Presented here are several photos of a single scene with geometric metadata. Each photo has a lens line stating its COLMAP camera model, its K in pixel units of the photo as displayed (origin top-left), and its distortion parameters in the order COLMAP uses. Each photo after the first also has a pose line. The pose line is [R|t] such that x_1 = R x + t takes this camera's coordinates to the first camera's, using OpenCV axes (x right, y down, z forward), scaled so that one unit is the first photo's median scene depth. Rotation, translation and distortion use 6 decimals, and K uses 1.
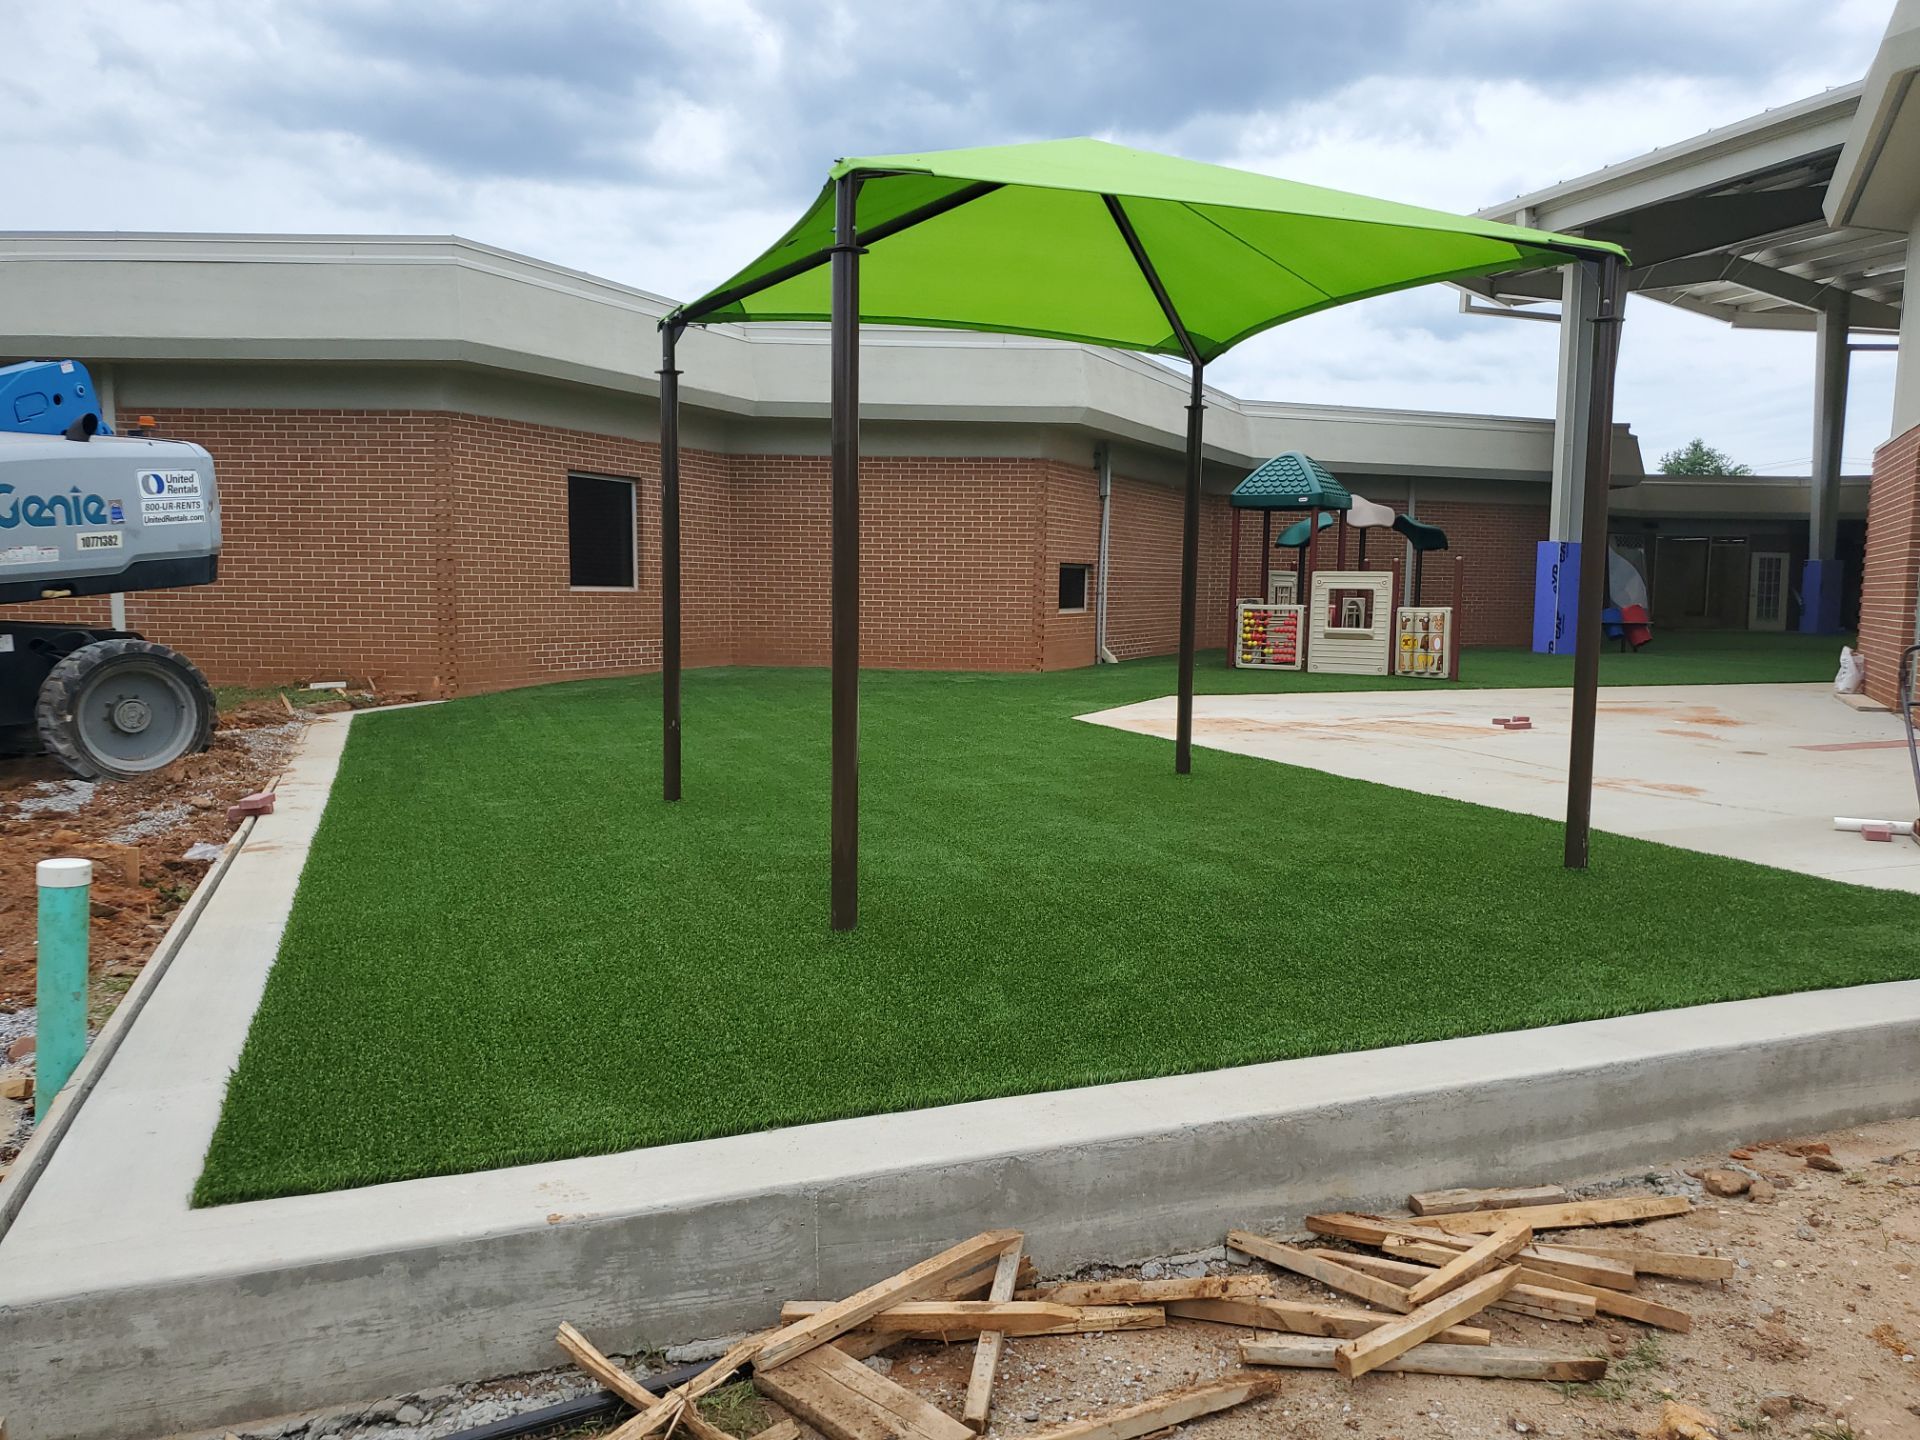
lens RADIAL K [[1531.7, 0, 950.6], [0, 1531.7, 727.3], [0, 0, 1]] dist [0.003581, 0.030397]
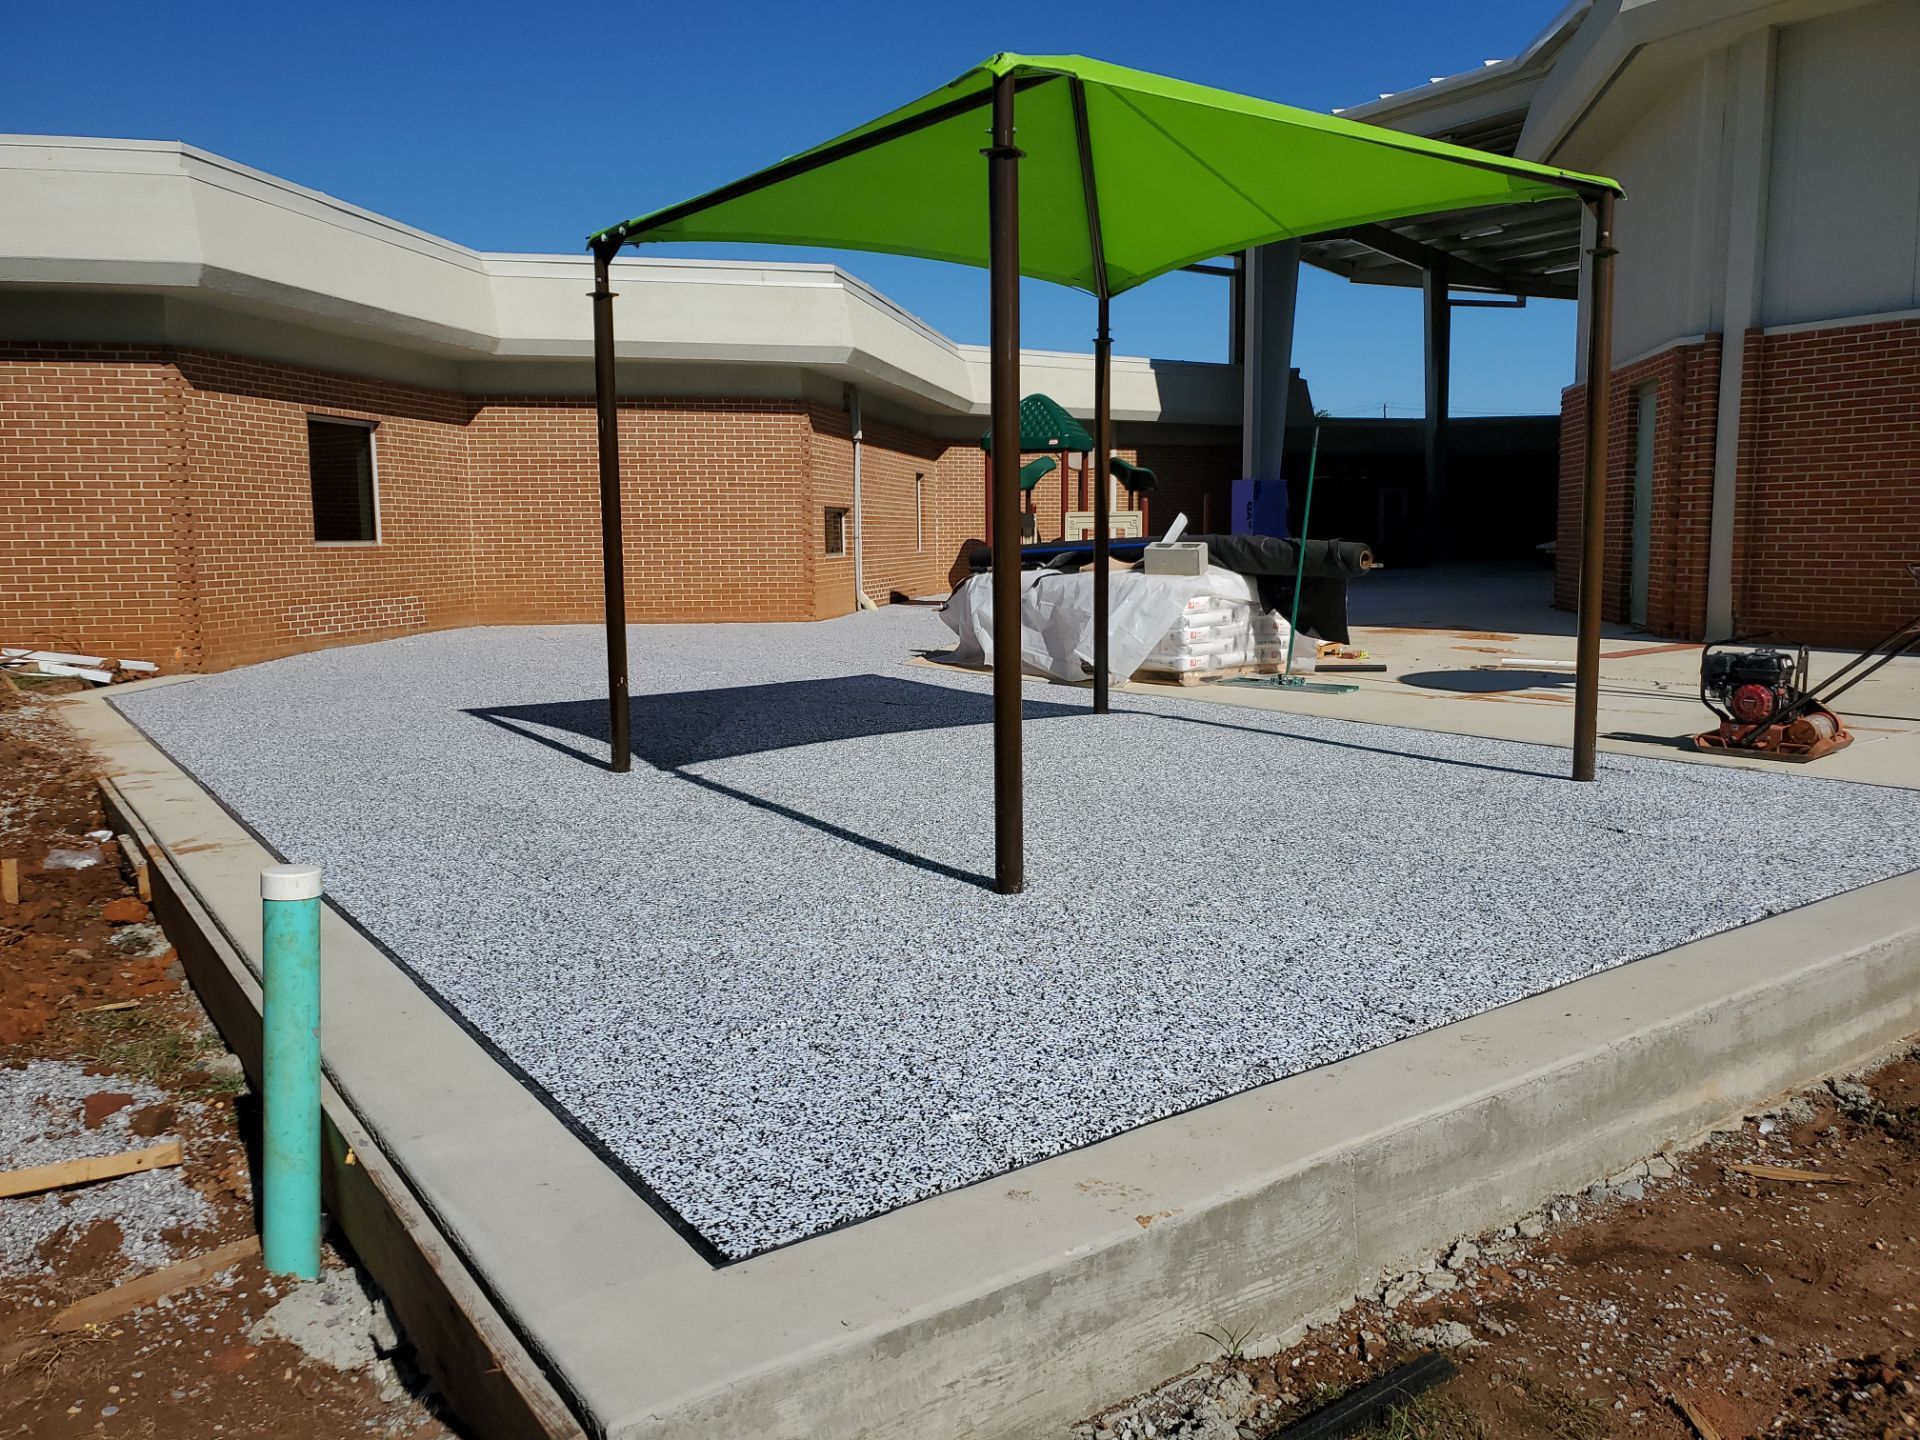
lens RADIAL K [[1531.7, 0, 960.3], [0, 1531.7, 684.9], [0, 0, 1]] dist [0.003581, 0.030397]
pose [[0.968197, -0.048880, 0.245366, -0.118119], [0.047562, 0.998804, 0.011298, -0.000340], [-0.245625, 0.000731, 0.969365, 0.036517]]
